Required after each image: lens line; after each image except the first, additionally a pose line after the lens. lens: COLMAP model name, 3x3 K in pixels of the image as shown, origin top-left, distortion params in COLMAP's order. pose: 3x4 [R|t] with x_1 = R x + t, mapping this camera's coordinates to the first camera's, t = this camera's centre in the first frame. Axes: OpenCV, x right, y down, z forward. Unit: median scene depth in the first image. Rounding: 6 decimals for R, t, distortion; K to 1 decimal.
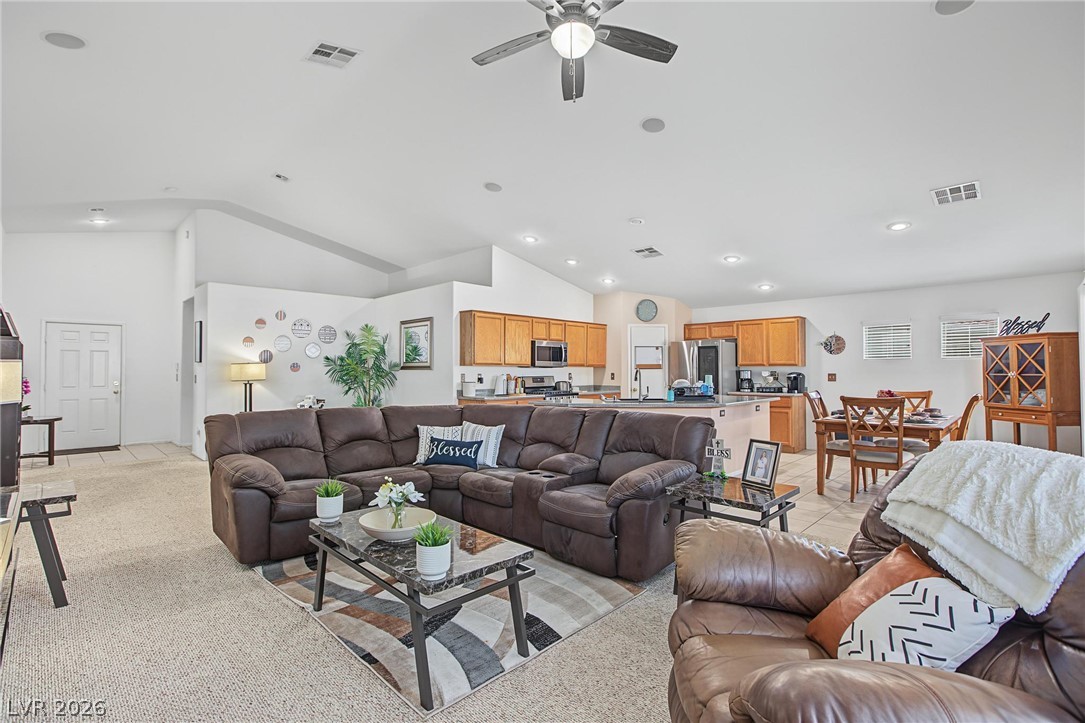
lens RADIAL K [[491.8, 0, 543.2], [0, 491.8, 363.2], [0, 0, 1]] dist [-0.005471, -0.001008]
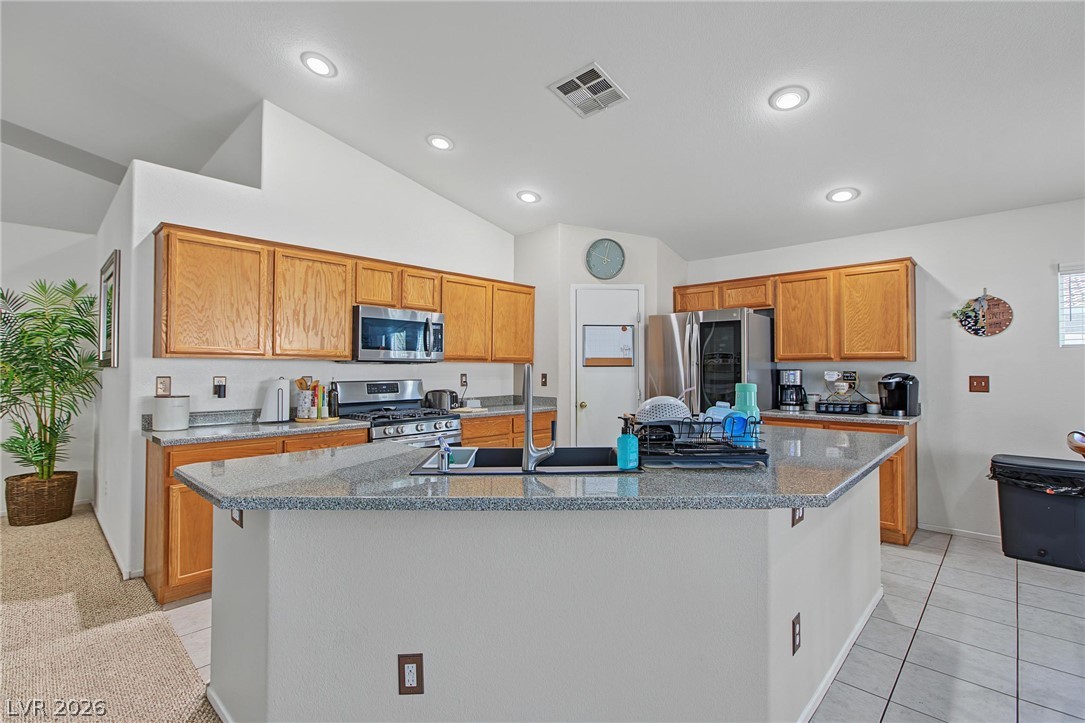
lens RADIAL K [[491.8, 0, 543.2], [0, 491.8, 360.8], [0, 0, 1]] dist [-0.005471, -0.001008]
pose [[0.999854, 0.001566, 0.017044, 0.144982], [-0.001521, 0.999995, -0.002638, 0.007392], [-0.017048, 0.002611, 0.999851, 0.499207]]
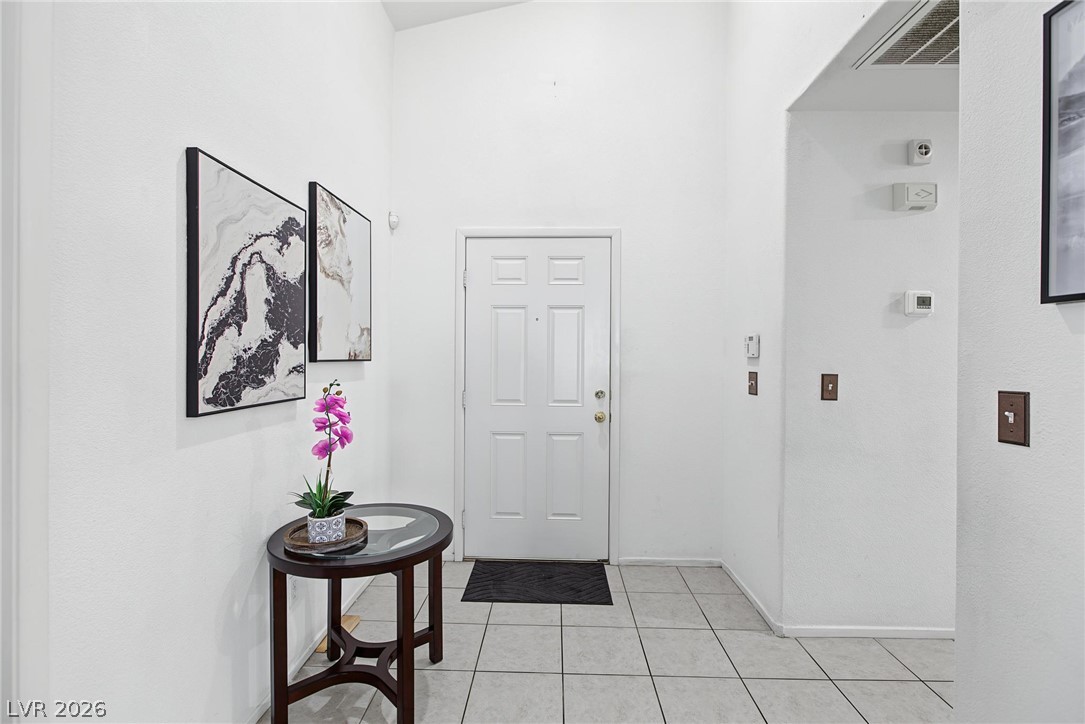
lens RADIAL K [[491.8, 0, 539.8], [0, 491.8, 359.5], [0, 0, 1]] dist [-0.005471, -0.001008]
pose [[0.688490, 0.006698, -0.725214, -0.637525], [0.005513, 0.999880, 0.014469, 0.010458], [0.725224, -0.013960, 0.688371, 0.714824]]
